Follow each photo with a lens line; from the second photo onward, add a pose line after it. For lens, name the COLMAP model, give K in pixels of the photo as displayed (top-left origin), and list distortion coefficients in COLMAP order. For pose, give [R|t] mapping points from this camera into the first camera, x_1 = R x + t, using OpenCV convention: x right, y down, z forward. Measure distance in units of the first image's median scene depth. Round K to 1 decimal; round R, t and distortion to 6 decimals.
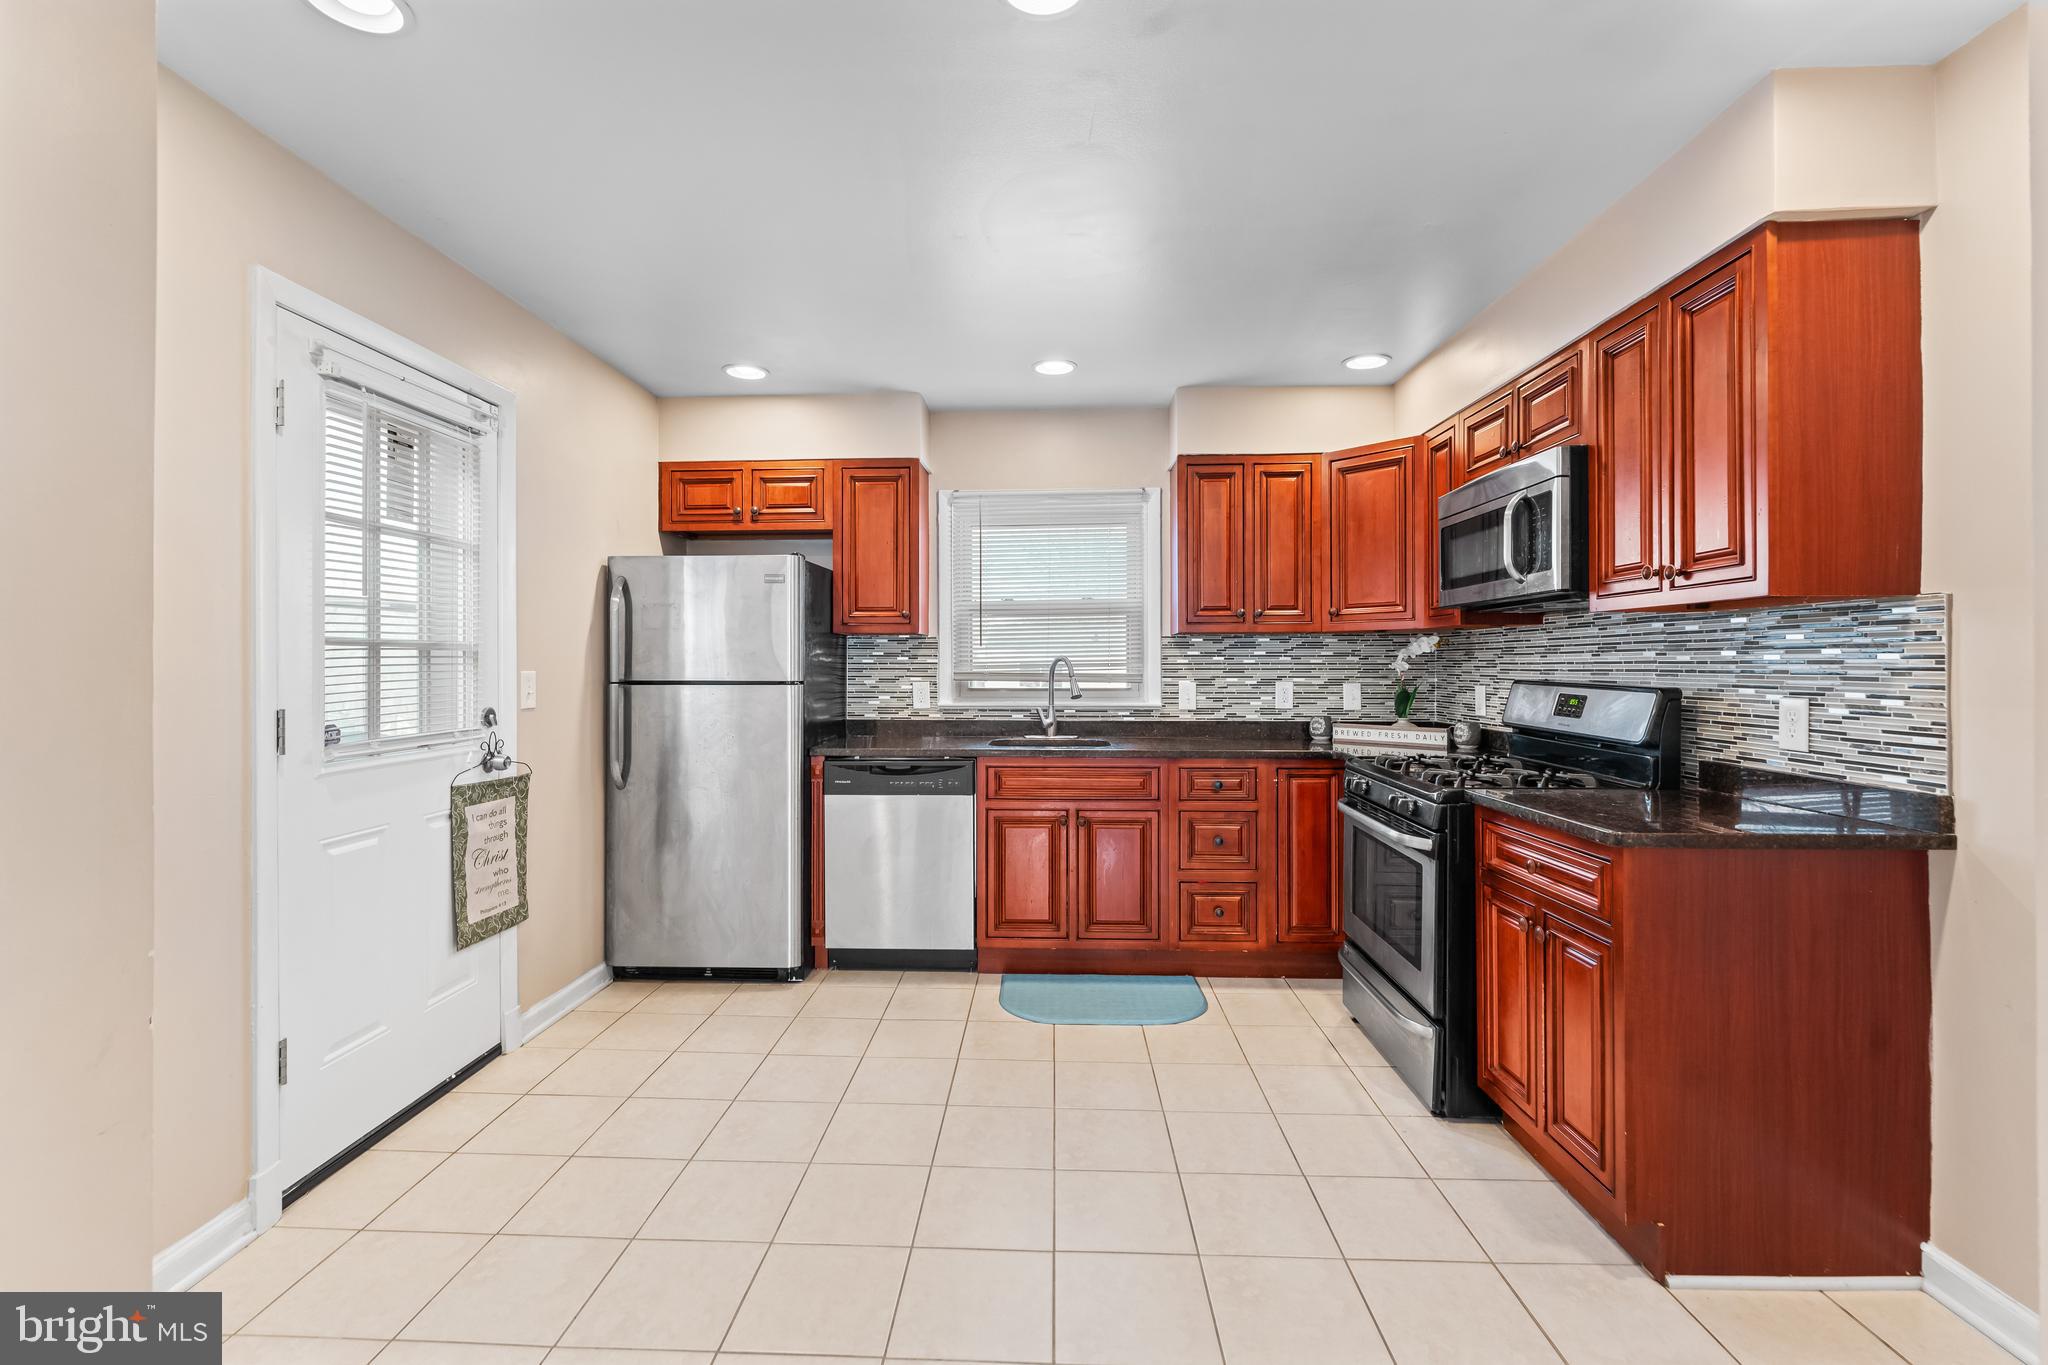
lens RADIAL K [[897.3, 0, 1009.0], [0, 897.3, 662.7], [0, 0, 1]] dist [-0.007106, 0.000911]
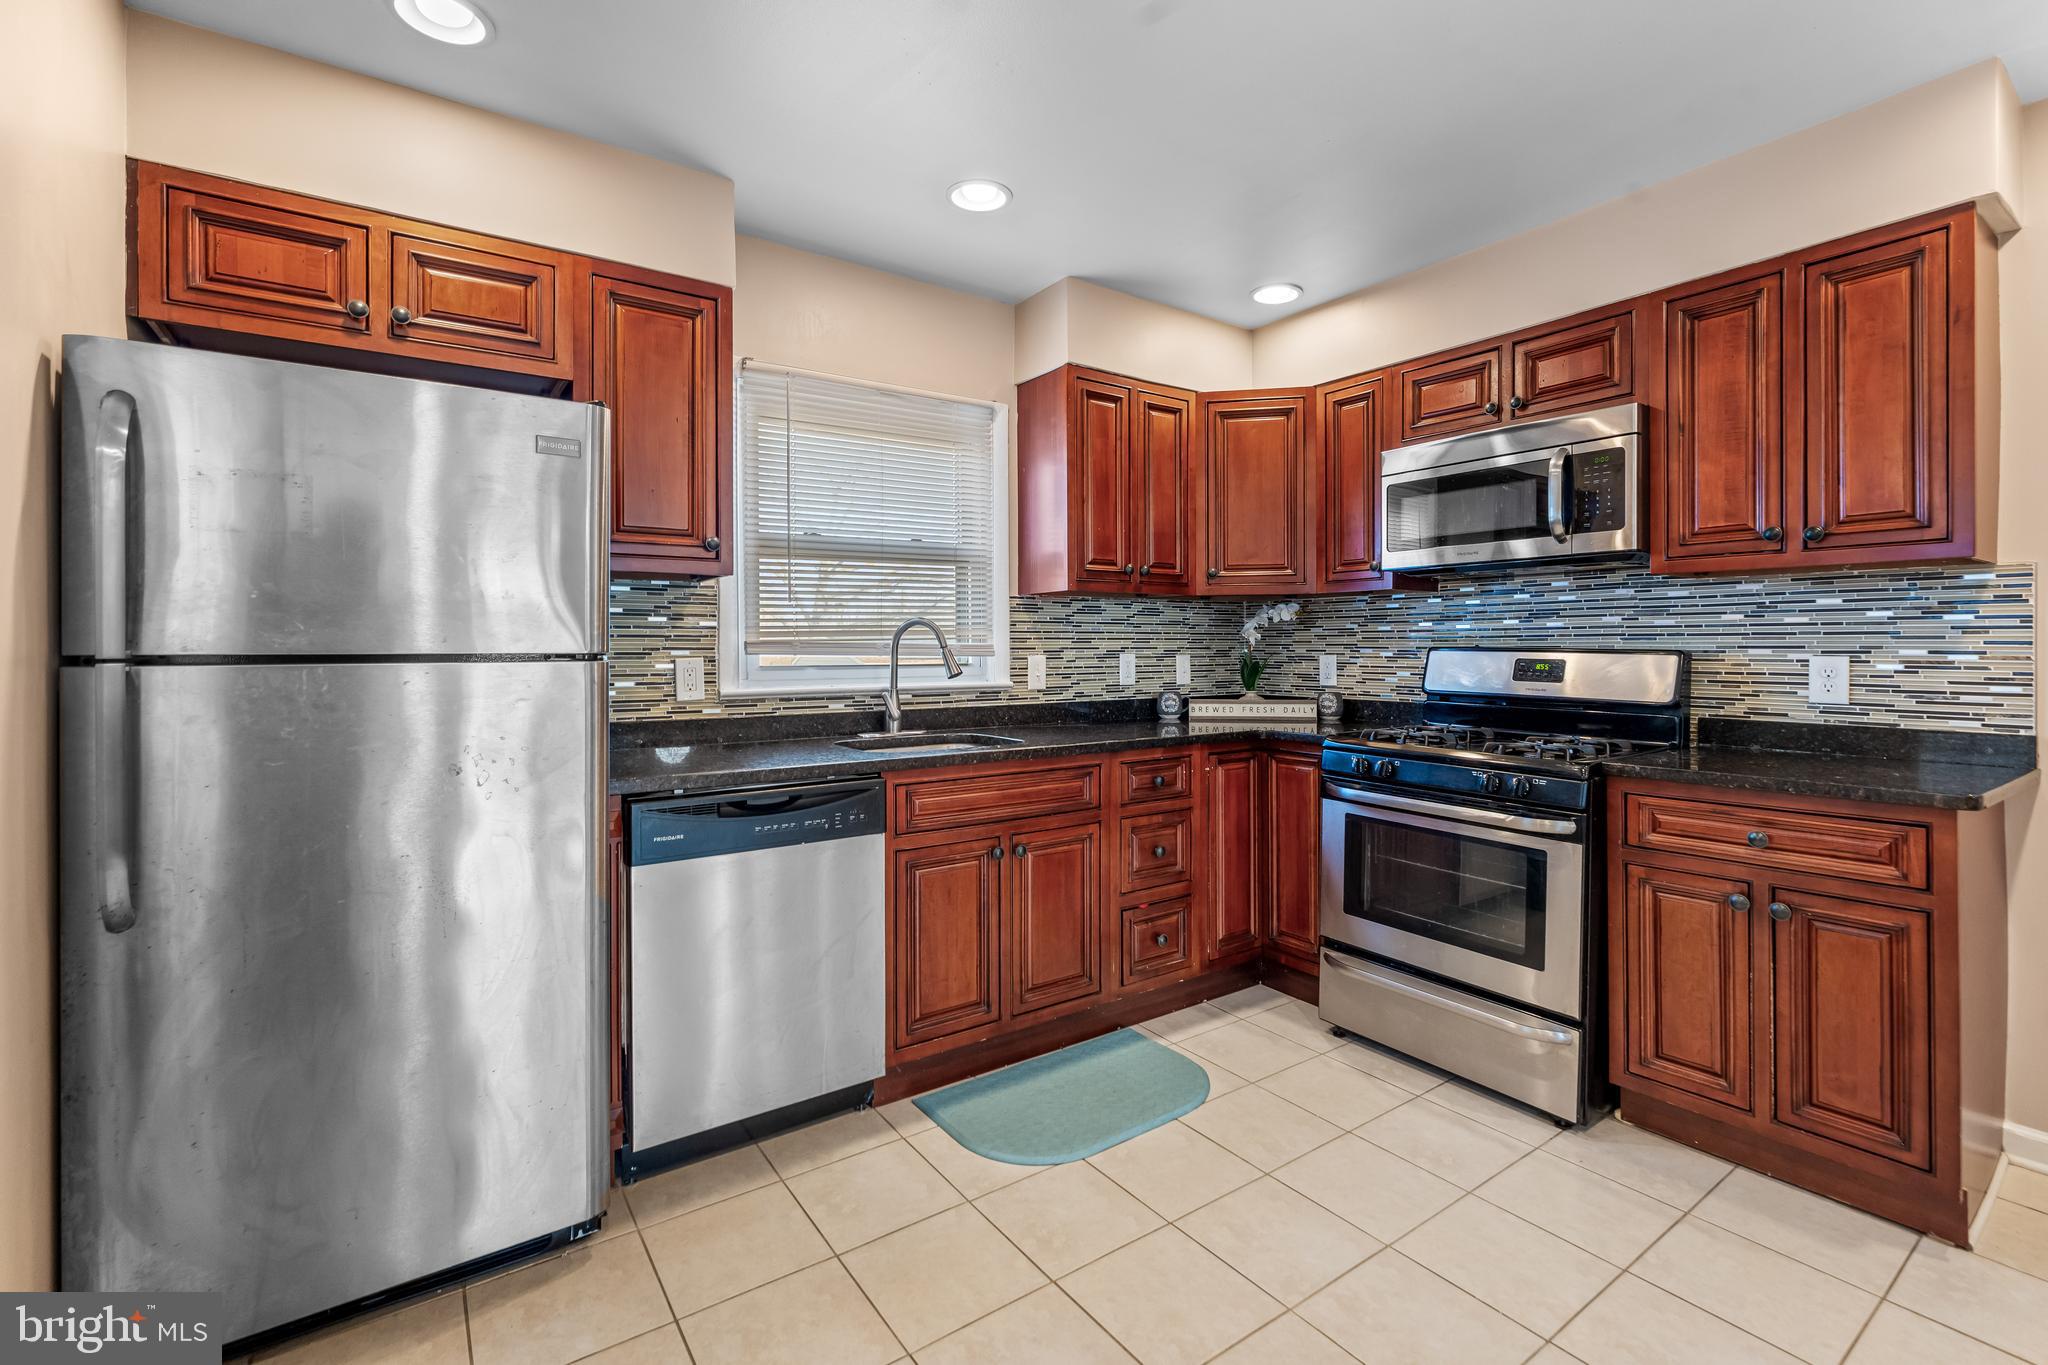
lens RADIAL K [[897.3, 0, 1031.4], [0, 897.3, 650.4], [0, 0, 1]] dist [-0.007106, 0.000911]
pose [[0.791727, -0.003778, 0.610864, -0.341836], [0.000251, 0.999983, 0.005859, 0.015244], [-0.610875, -0.004485, 0.791714, 0.431929]]
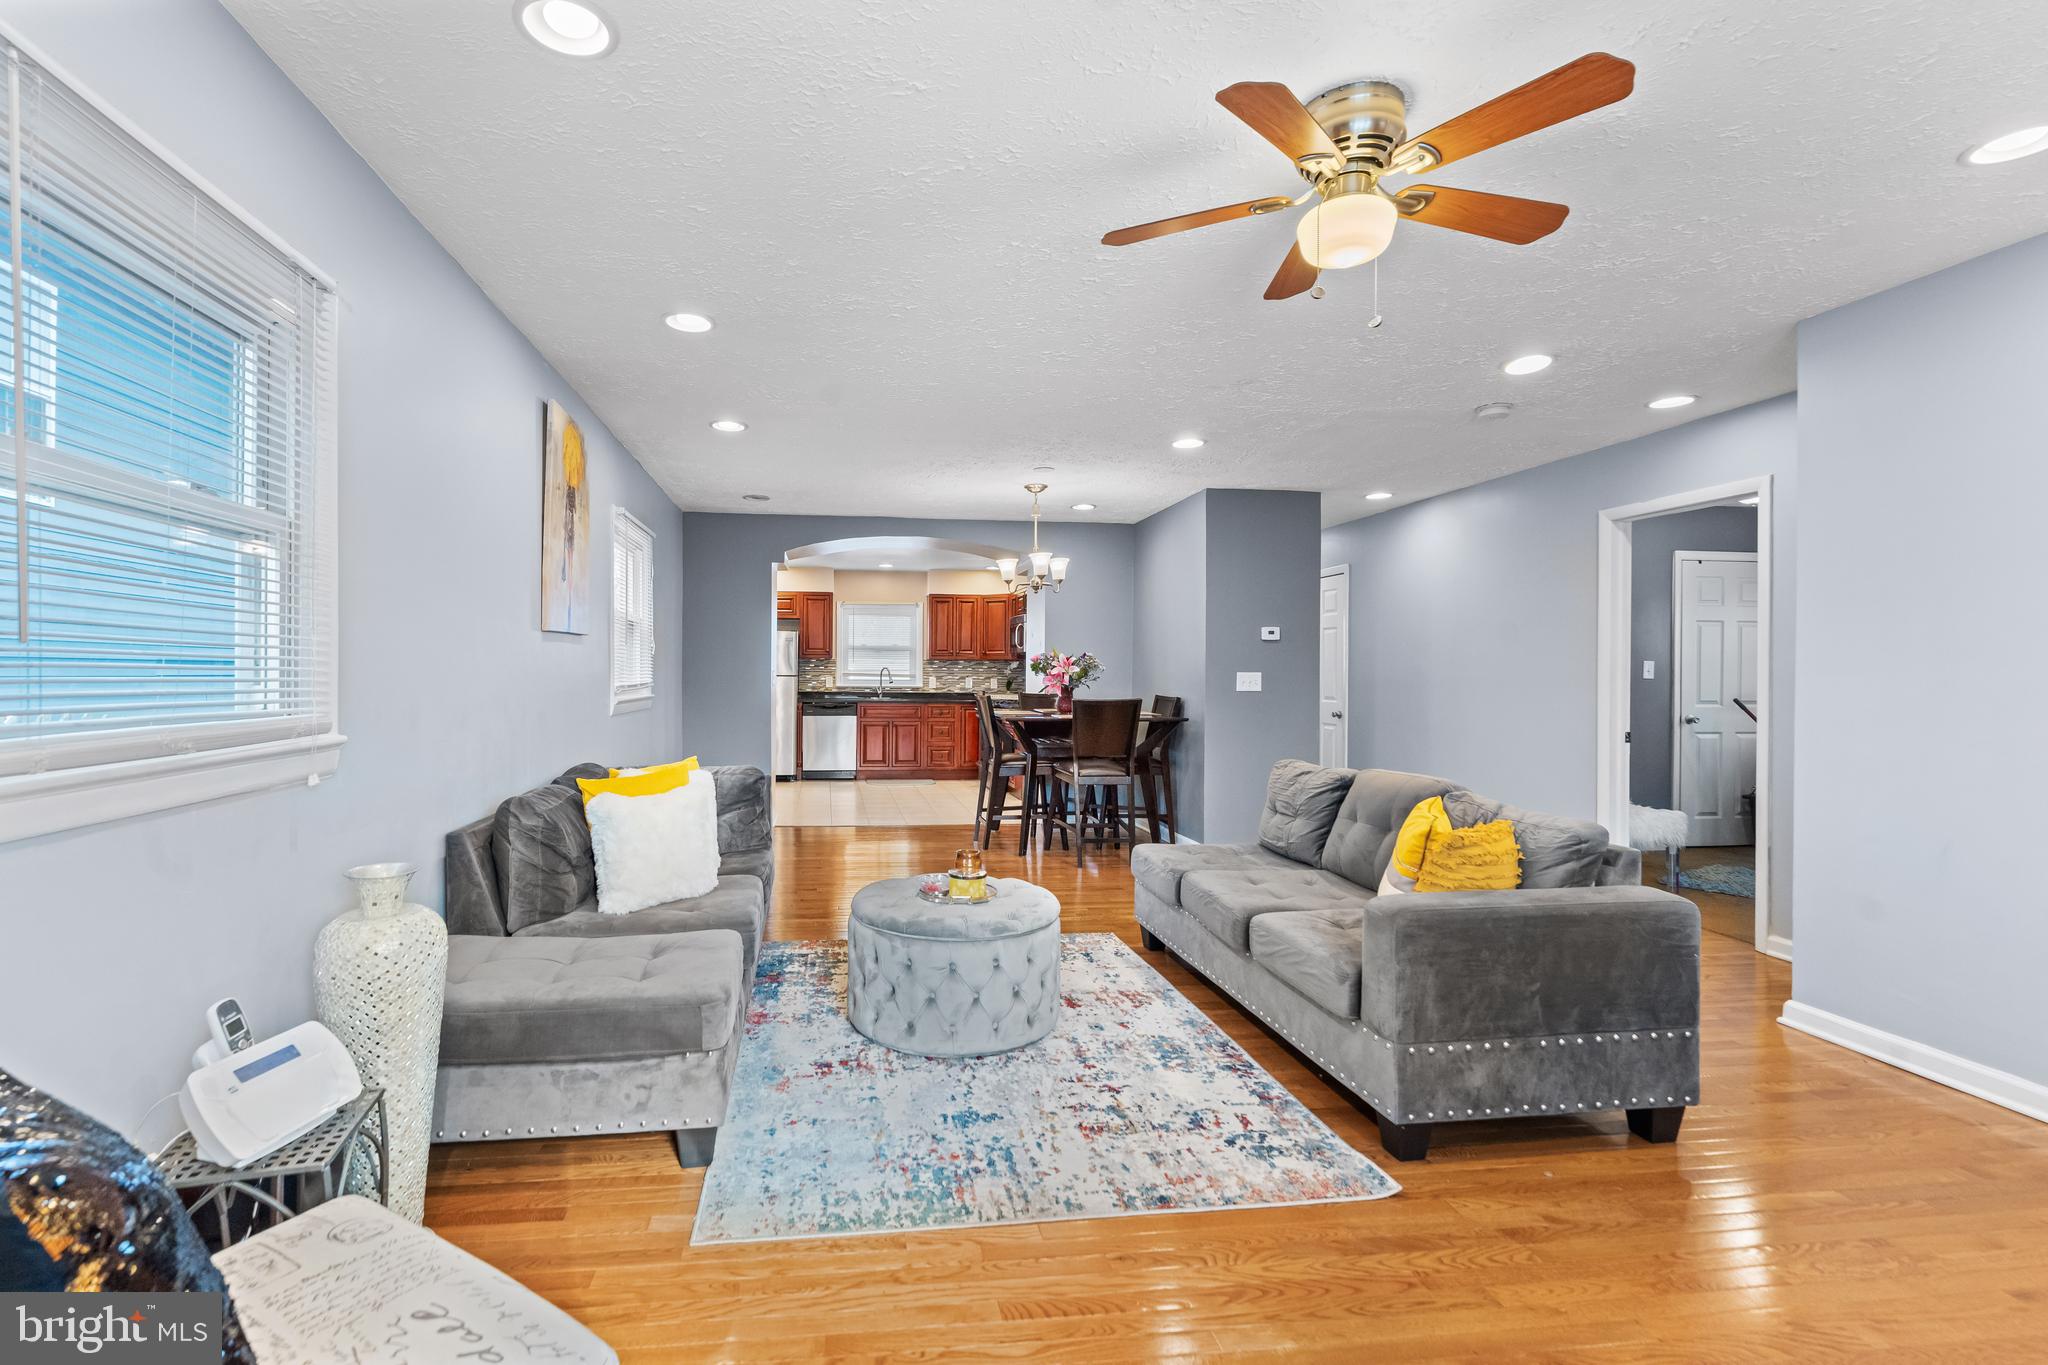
lens RADIAL K [[897.3, 0, 938.0], [0, 897.3, 668.5], [0, 0, 1]] dist [-0.007106, 0.000911]
pose [[0.986151, 0.009887, 0.165553, -0.254621], [-0.009126, 0.999944, -0.005357, 0.009955], [-0.165597, 0.003772, 0.986186, -1.841666]]
